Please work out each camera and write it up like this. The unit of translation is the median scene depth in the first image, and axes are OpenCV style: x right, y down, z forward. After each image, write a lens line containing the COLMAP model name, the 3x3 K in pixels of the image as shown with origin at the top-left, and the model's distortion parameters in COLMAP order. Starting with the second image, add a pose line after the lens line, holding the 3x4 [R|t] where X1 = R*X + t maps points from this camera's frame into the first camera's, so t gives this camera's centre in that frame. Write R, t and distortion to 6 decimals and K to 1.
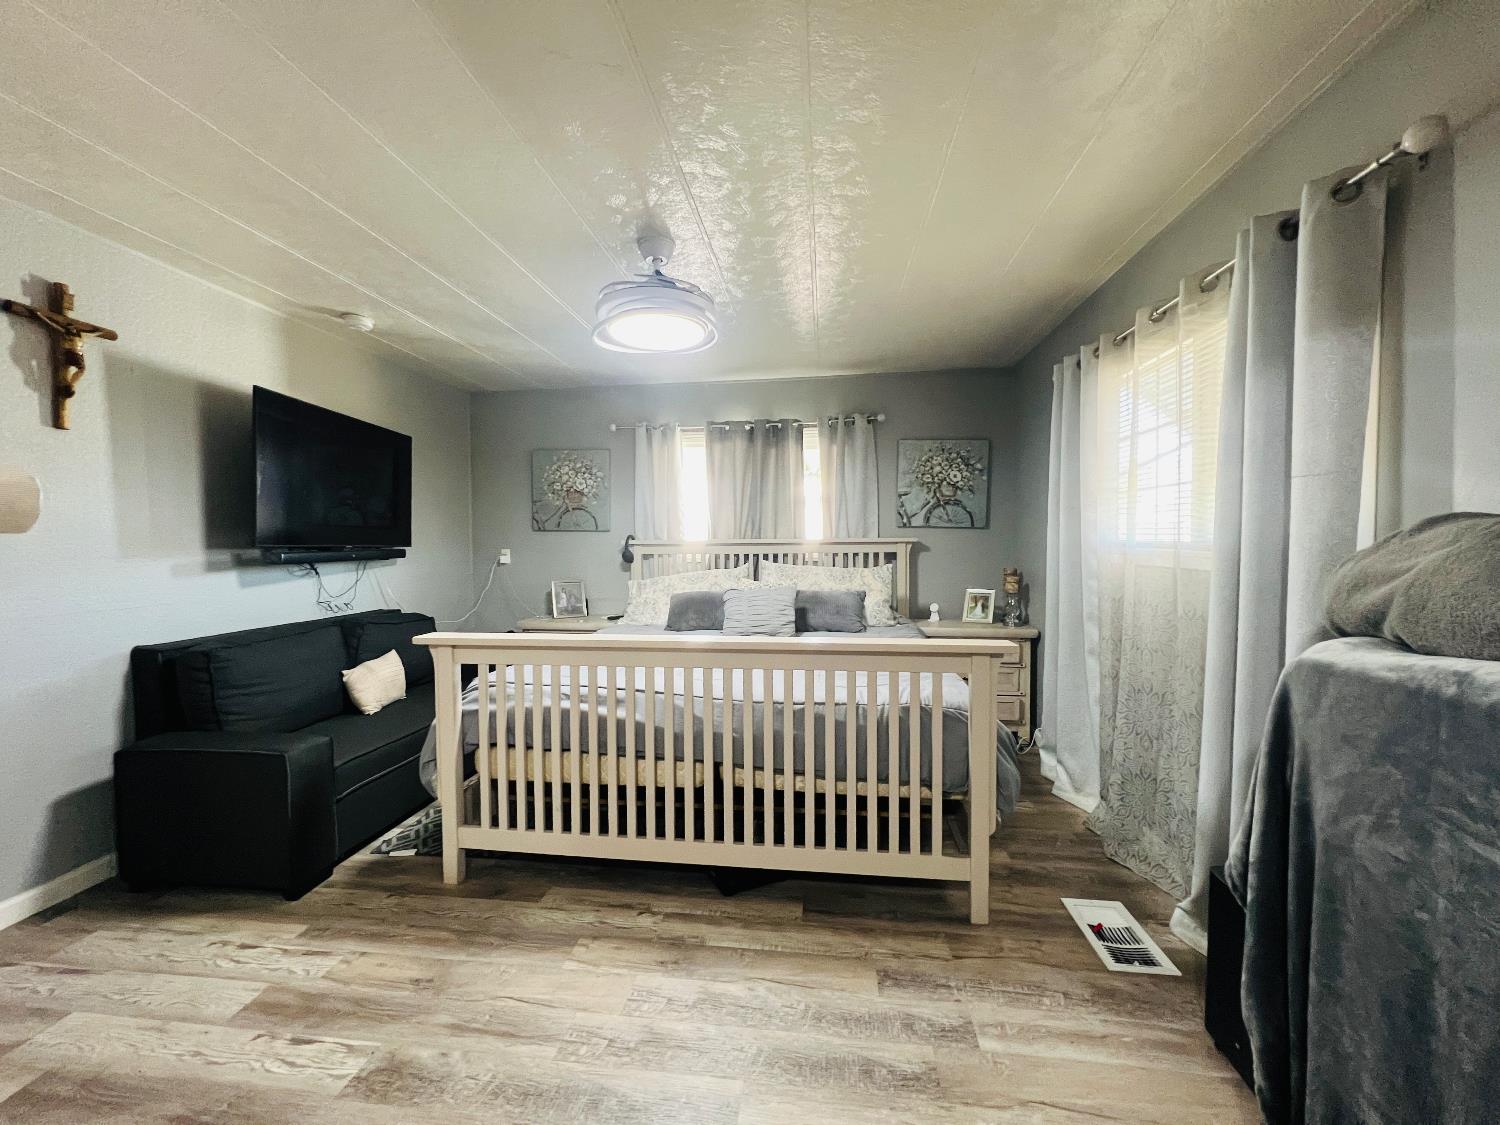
lens RADIAL K [[602.3, 0, 746.7], [0, 602.3, 563.6], [0, 0, 1]] dist [-0.000666, 0.000018]
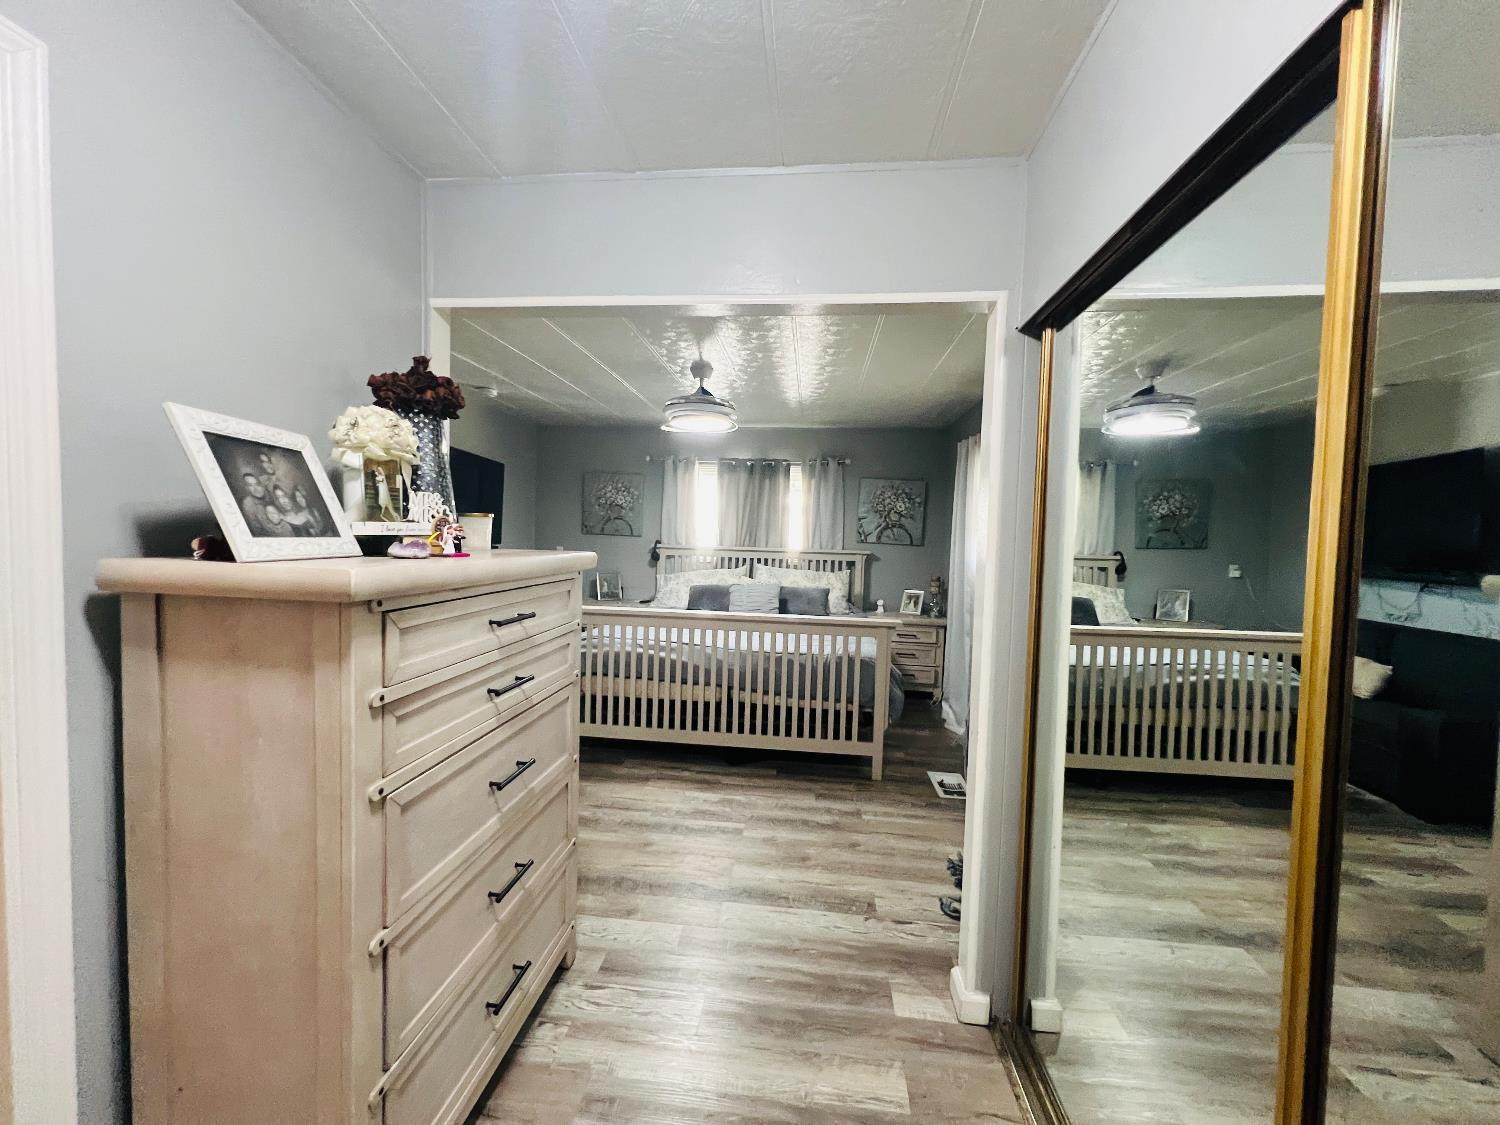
lens RADIAL K [[605.6, 0, 746.0], [0, 605.6, 561.8], [0, 0, 1]] dist [-0.001206, 0.000398]
pose [[0.999040, 0.037782, 0.022183, -0.038951], [-0.038000, 0.999233, 0.009470, -0.028885], [-0.021808, -0.010304, 0.999709, -0.503692]]
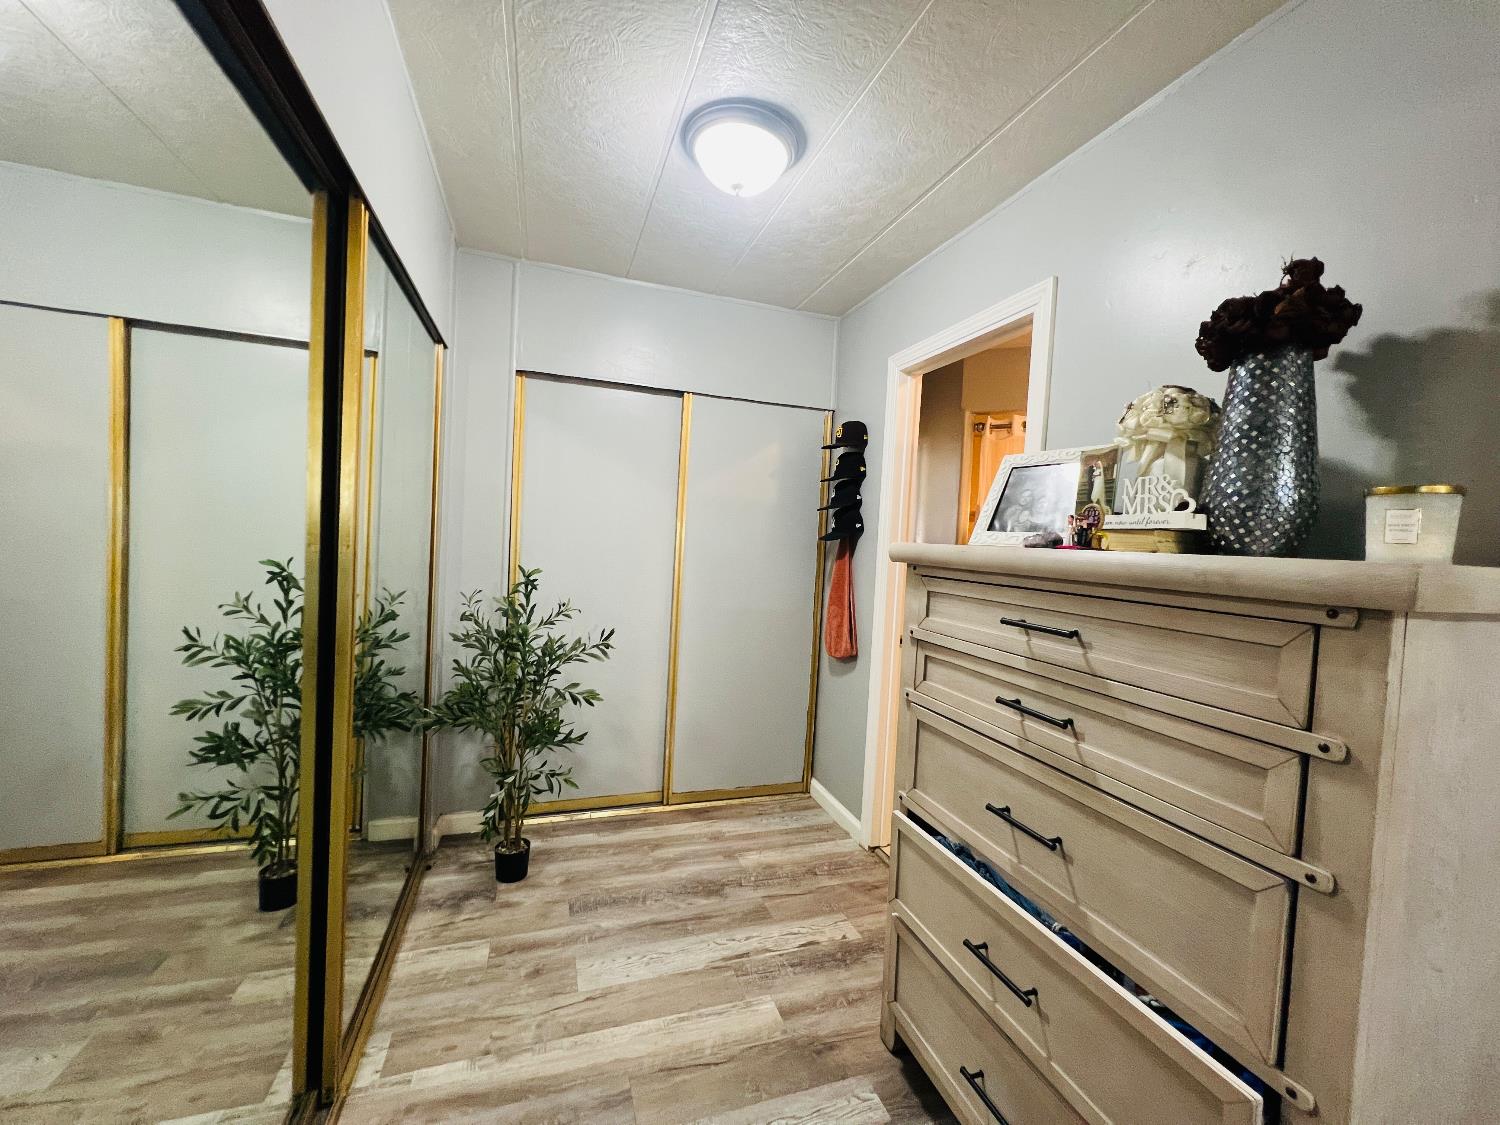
lens RADIAL K [[602.9, 0, 750.0], [0, 602.9, 562.5], [0, 0, 1]] dist [0.000487, 0.000049]
pose [[-0.895070, -0.013690, -0.445716, 0.110704], [-0.053416, 0.995623, 0.076689, -0.030882], [0.442715, 0.092451, -0.891884, 0.206840]]
